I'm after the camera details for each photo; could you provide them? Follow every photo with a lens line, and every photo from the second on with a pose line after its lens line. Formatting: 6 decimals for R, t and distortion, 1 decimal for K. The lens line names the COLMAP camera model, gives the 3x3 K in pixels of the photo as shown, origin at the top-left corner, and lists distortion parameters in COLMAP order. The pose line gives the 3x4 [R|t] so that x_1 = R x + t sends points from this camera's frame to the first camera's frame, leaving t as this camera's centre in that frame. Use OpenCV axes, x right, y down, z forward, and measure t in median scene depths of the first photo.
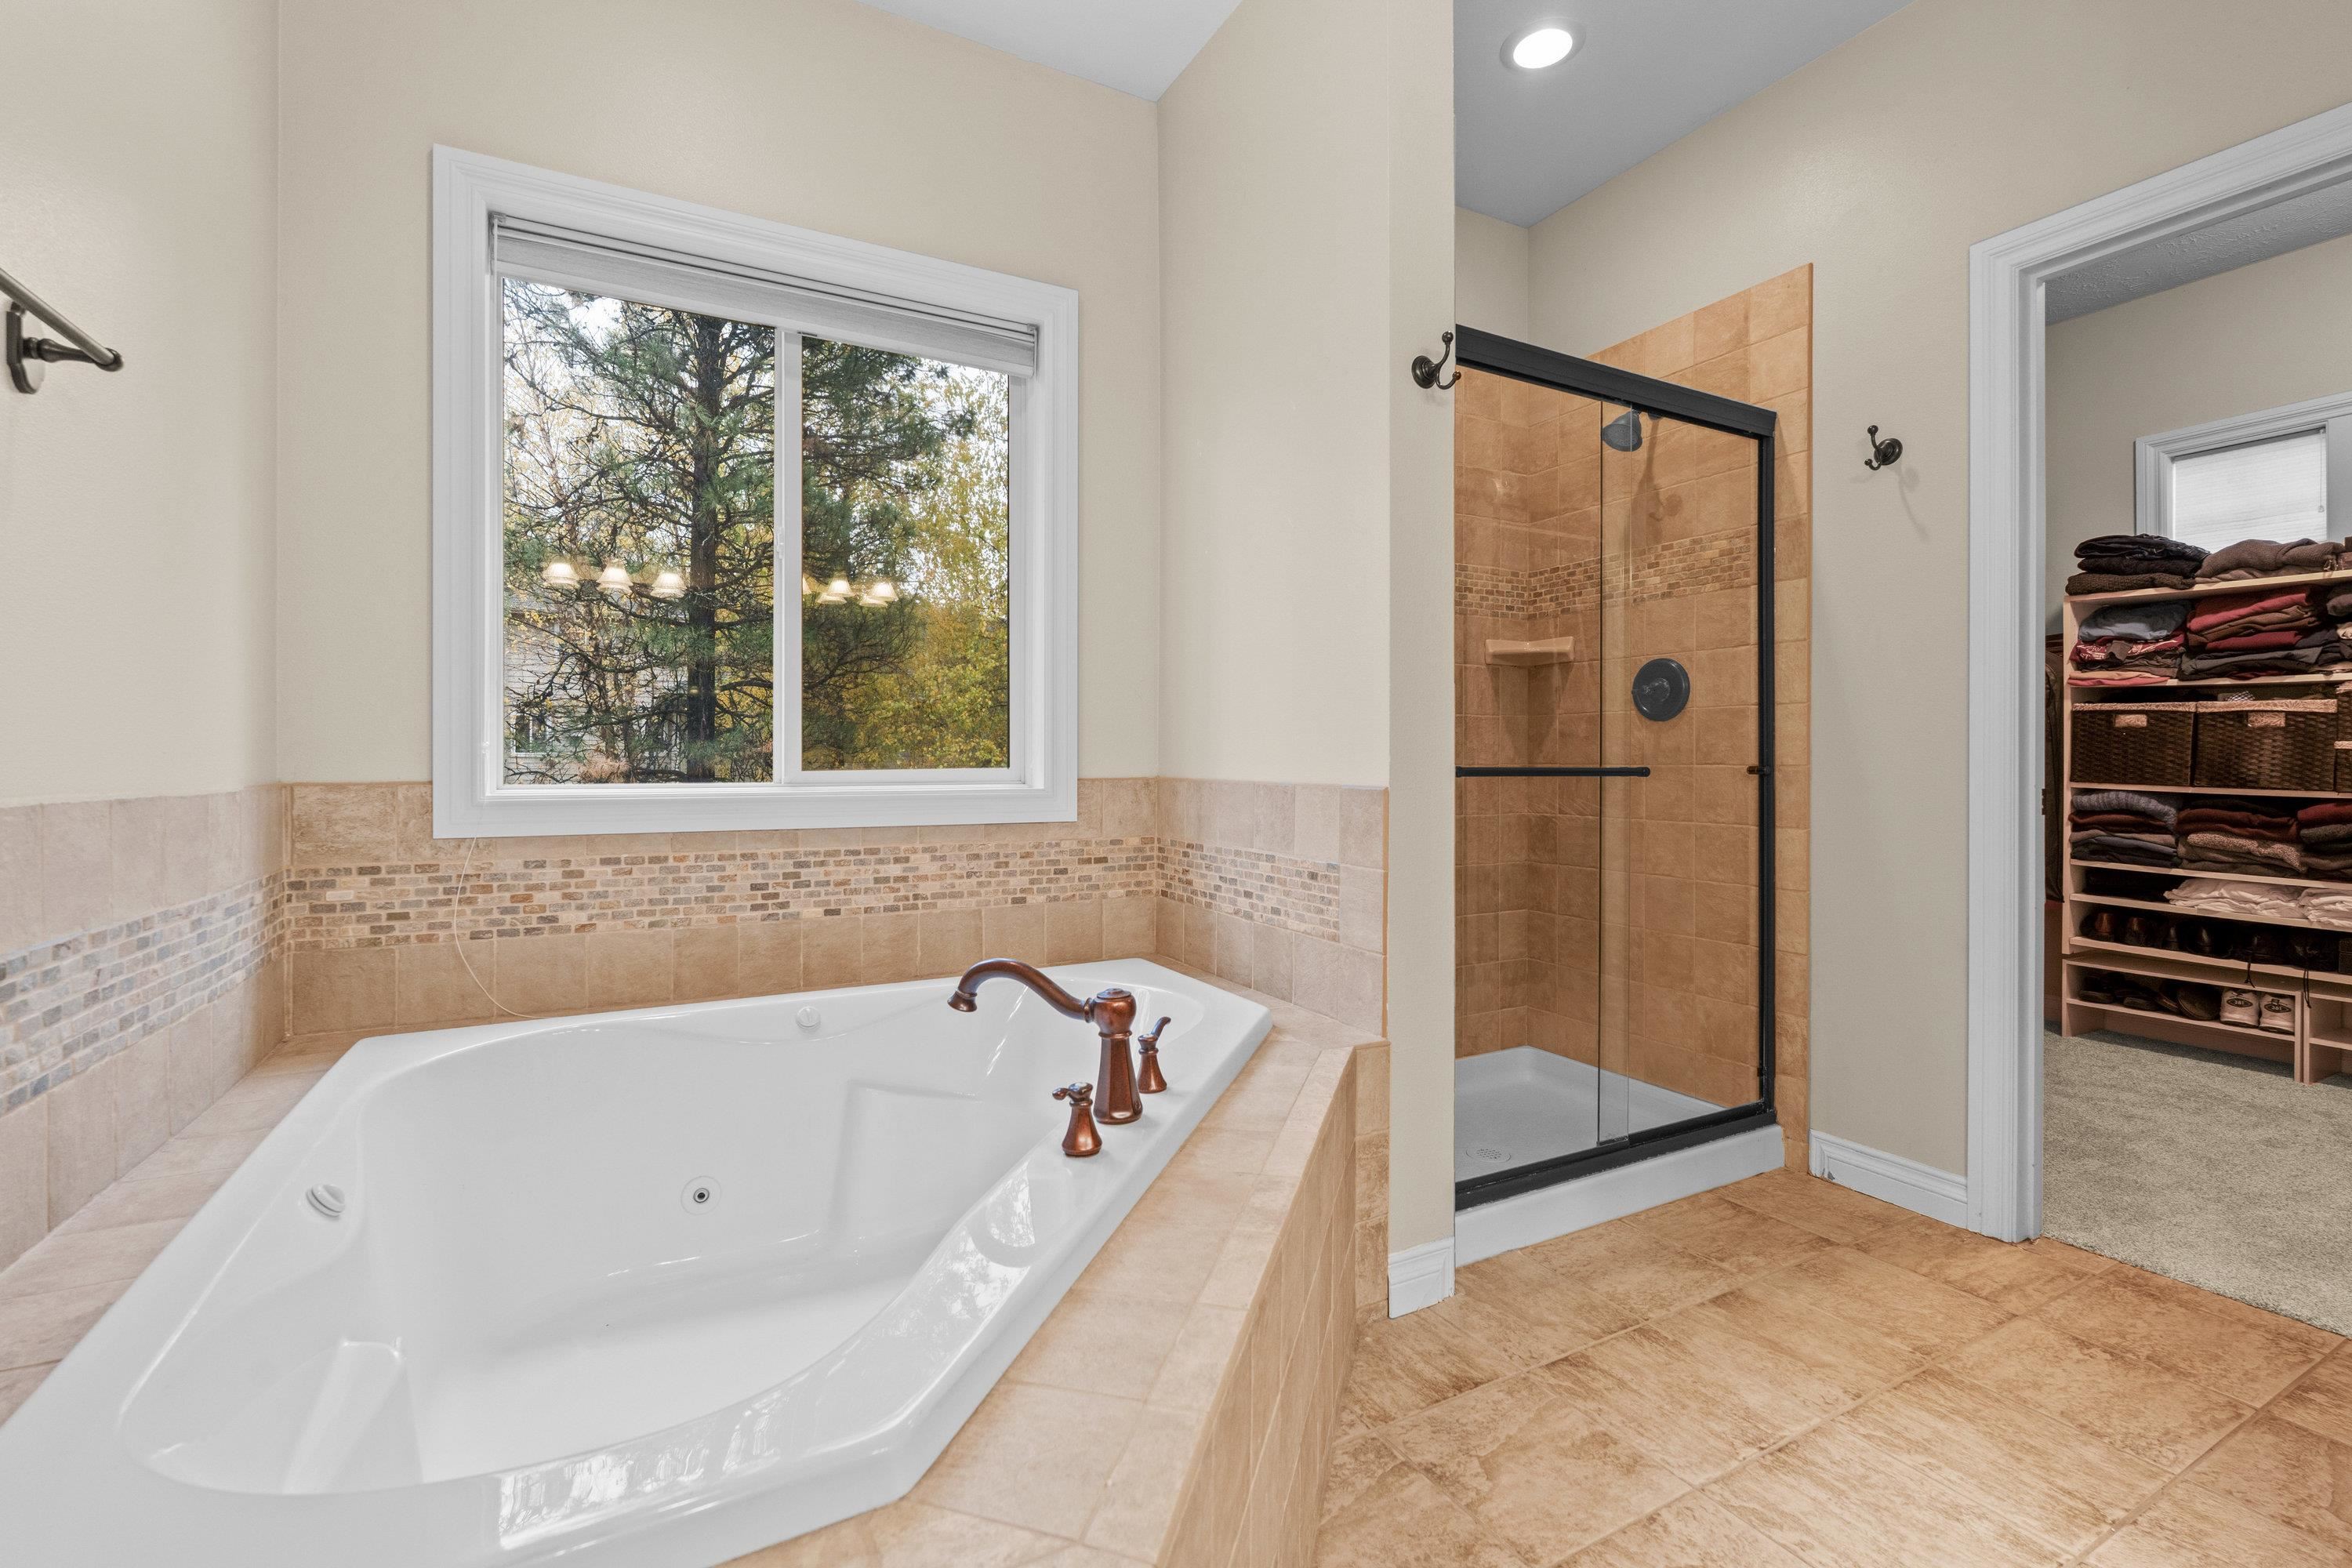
lens RADIAL K [[1026.6, 0, 1181.0], [0, 1026.6, 761.6], [0, 0, 1]] dist [-0.004991, 0.000169]
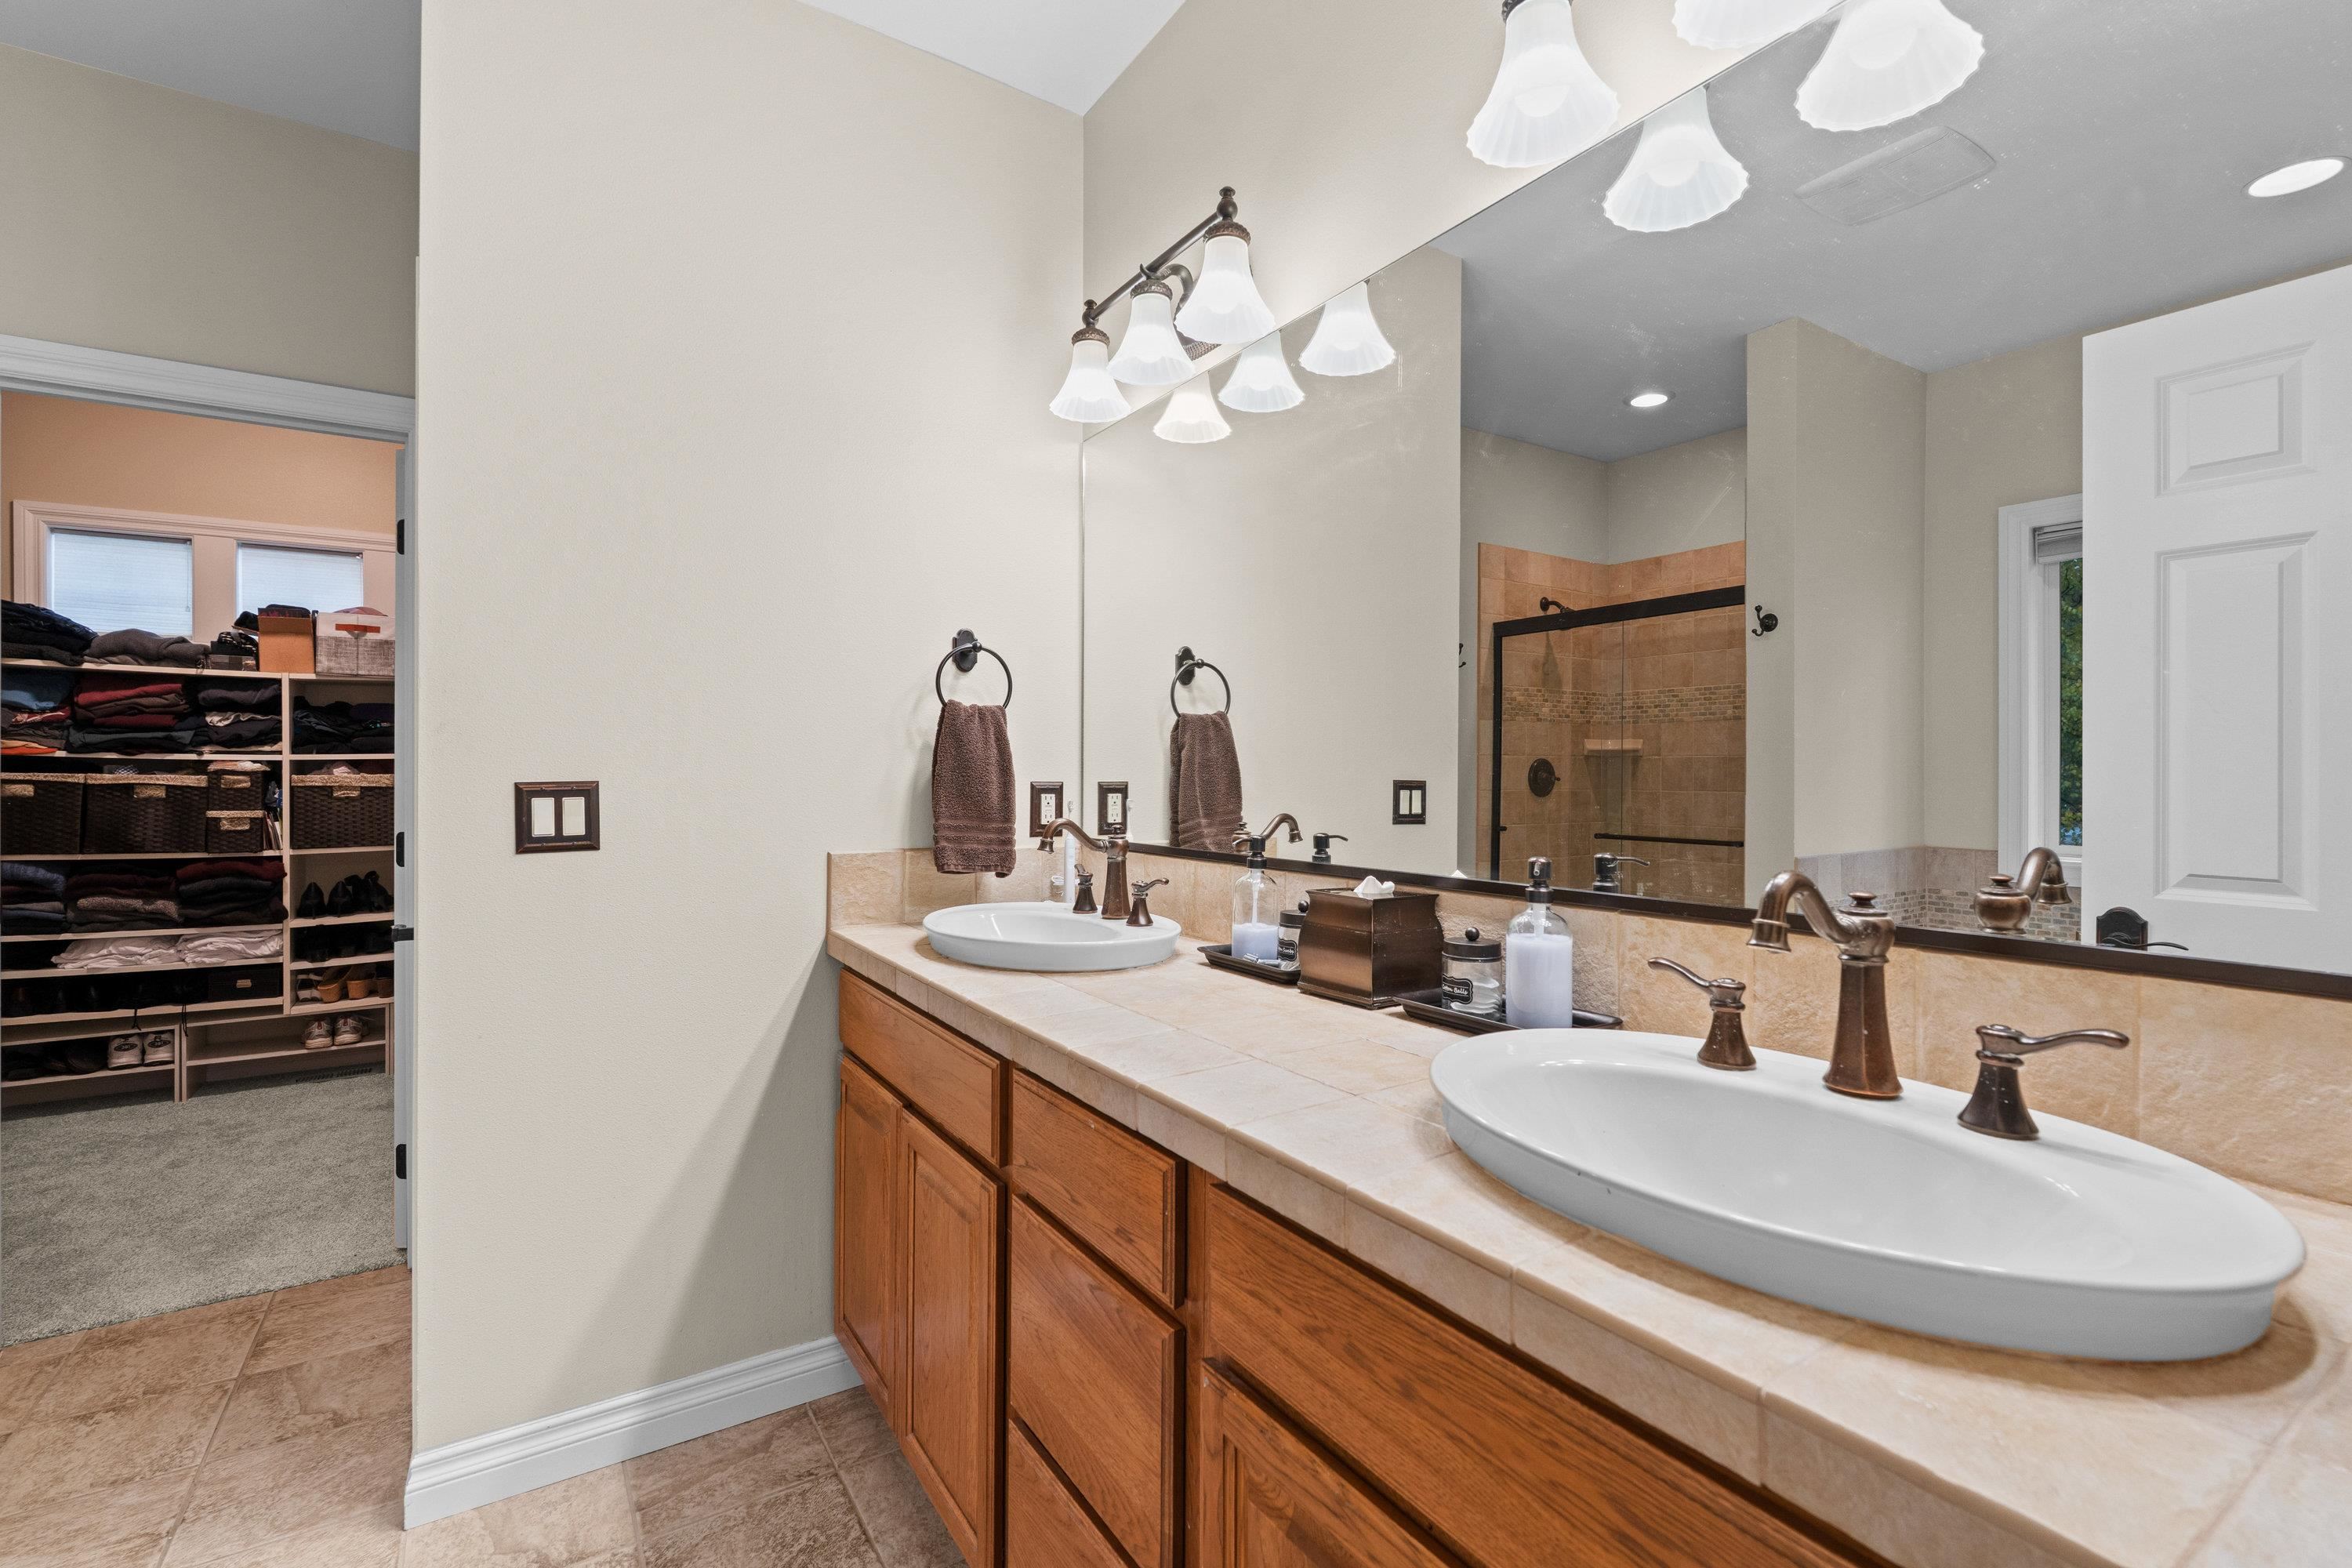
lens RADIAL K [[1026.6, 0, 1163.8], [0, 1026.6, 773.5], [0, 0, 1]] dist [-0.004991, 0.000169]
pose [[-0.076643, -0.002188, 0.997056, -0.150514], [0.000113, 0.999998, 0.002203, -0.062483], [-0.997059, 0.000282, -0.076643, -0.033889]]
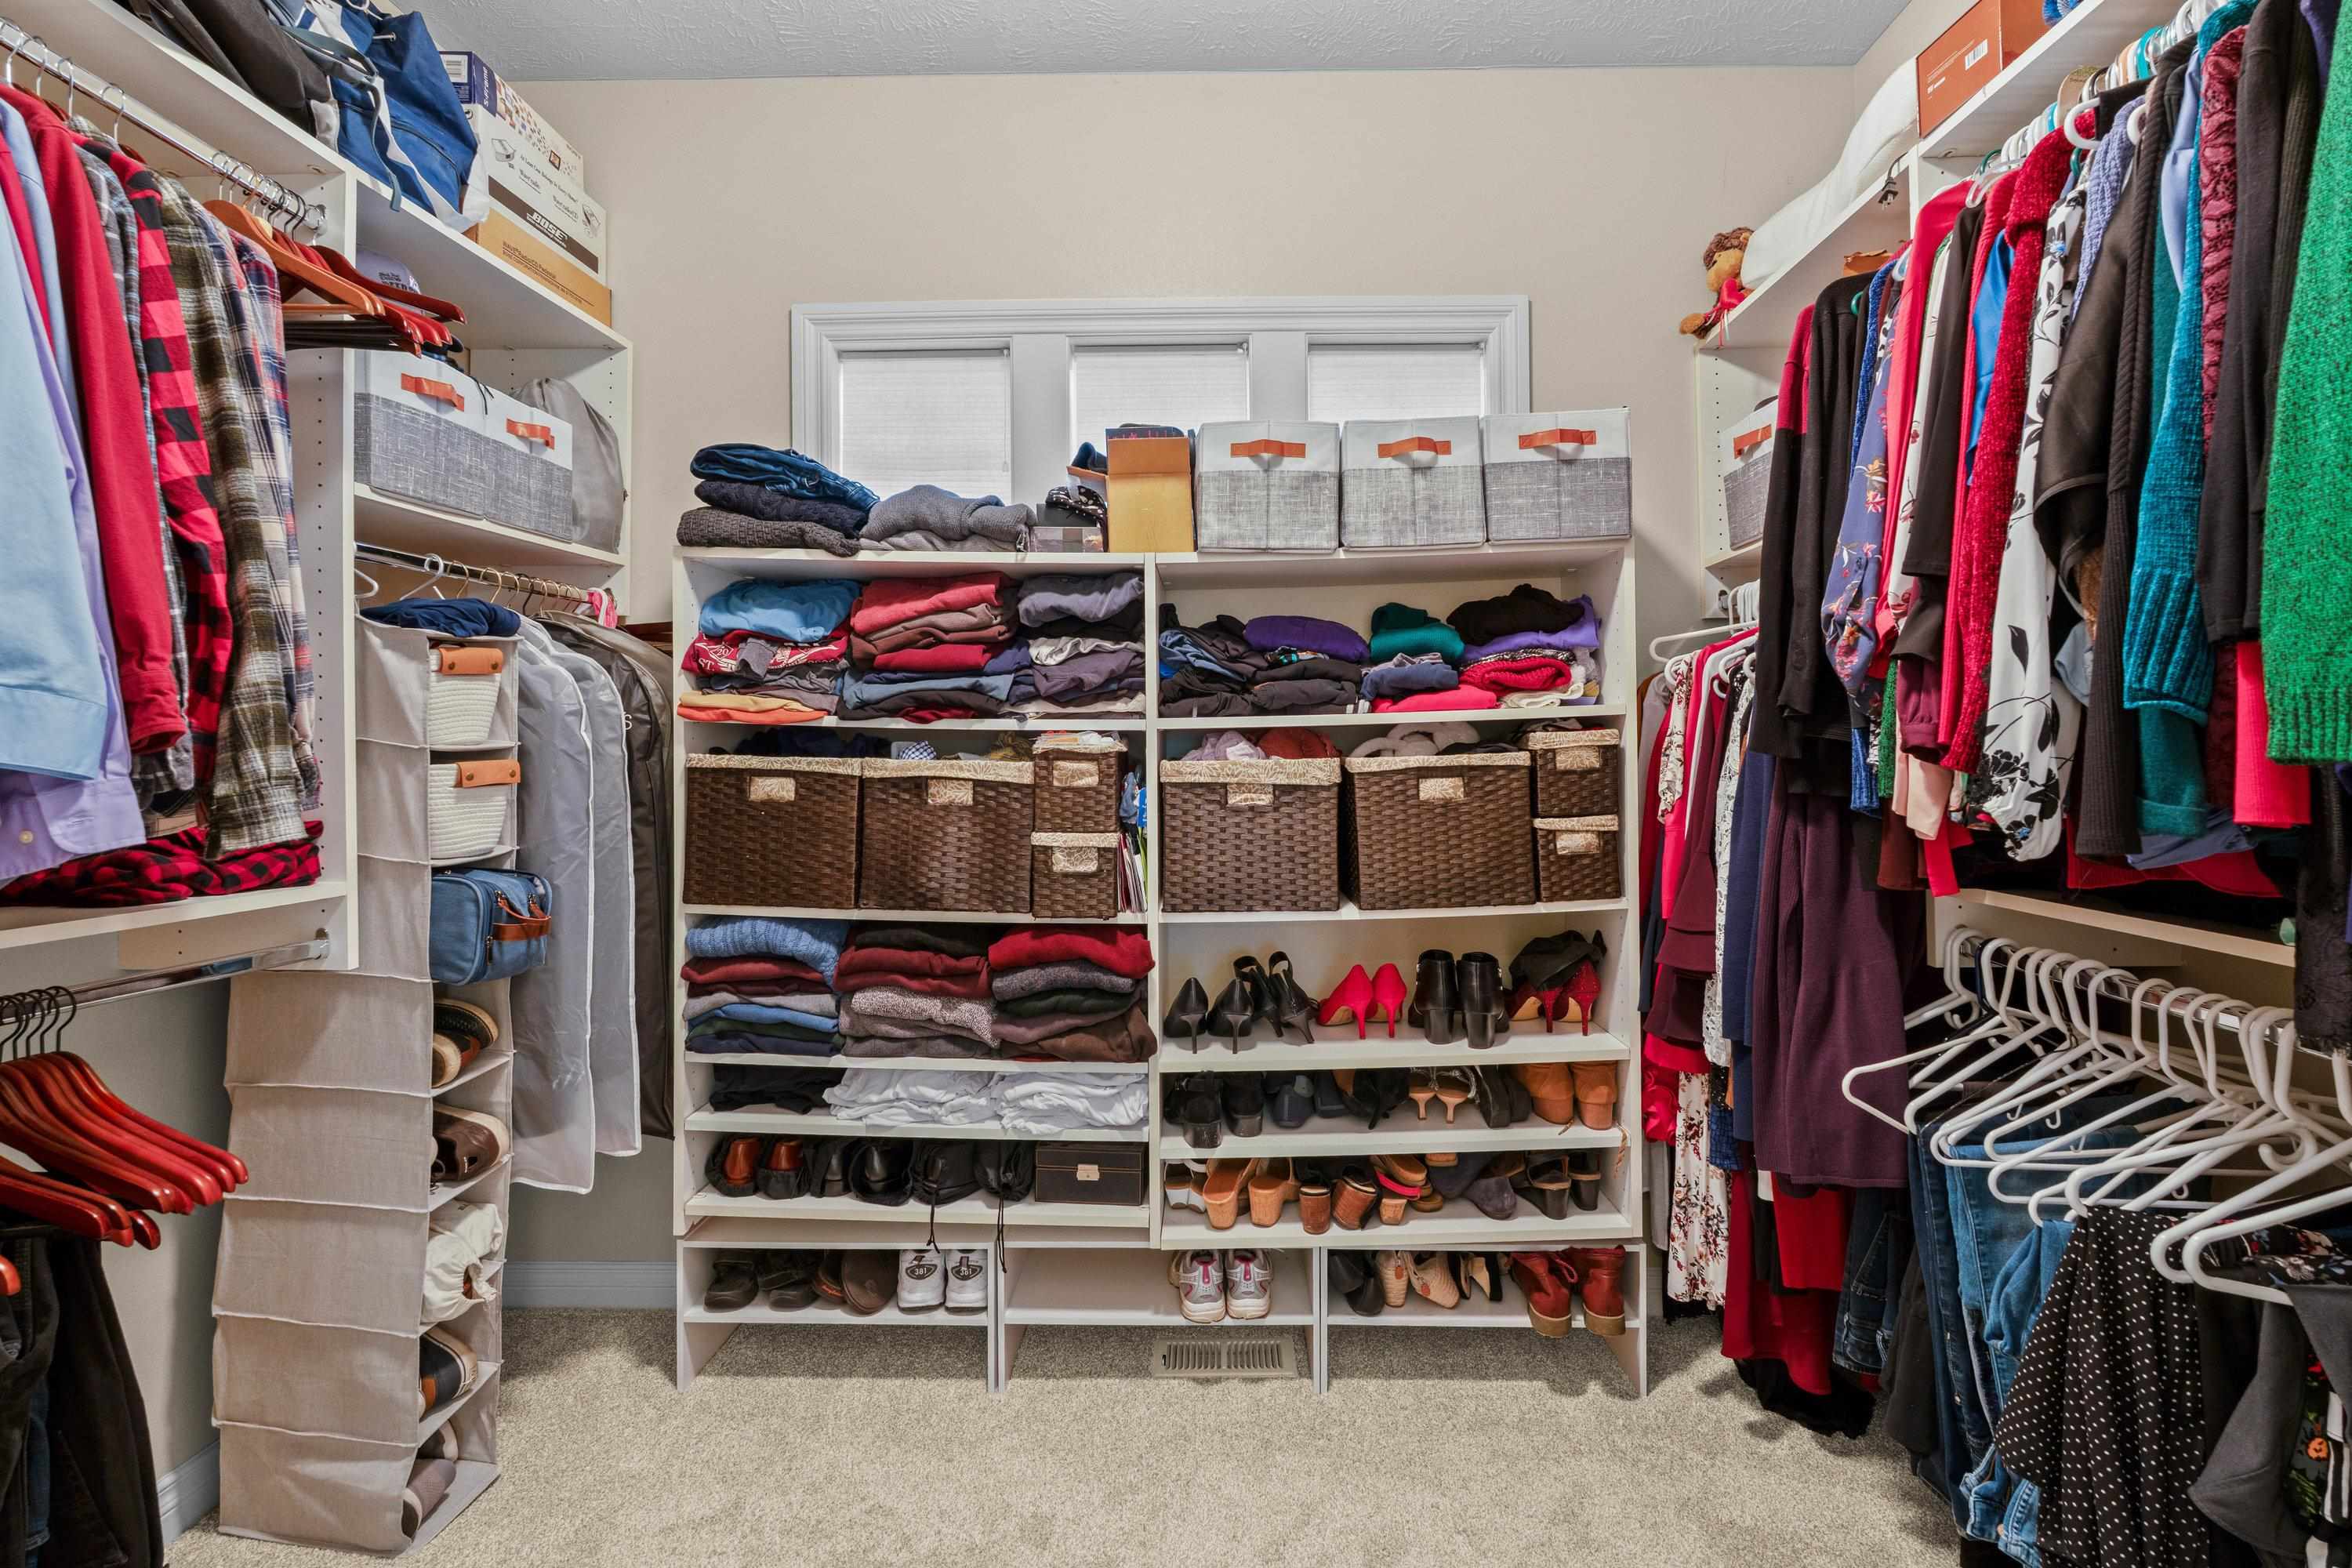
lens RADIAL K [[1026.6, 0, 1180.1], [0, 1026.6, 759.0], [0, 0, 1]] dist [-0.004991, 0.000169]
pose [[0.505226, -0.006583, 0.862962, 0.611435], [0.004594, 0.999977, 0.004938, -0.061635], [-0.862975, 0.001469, 0.505245, 0.578946]]
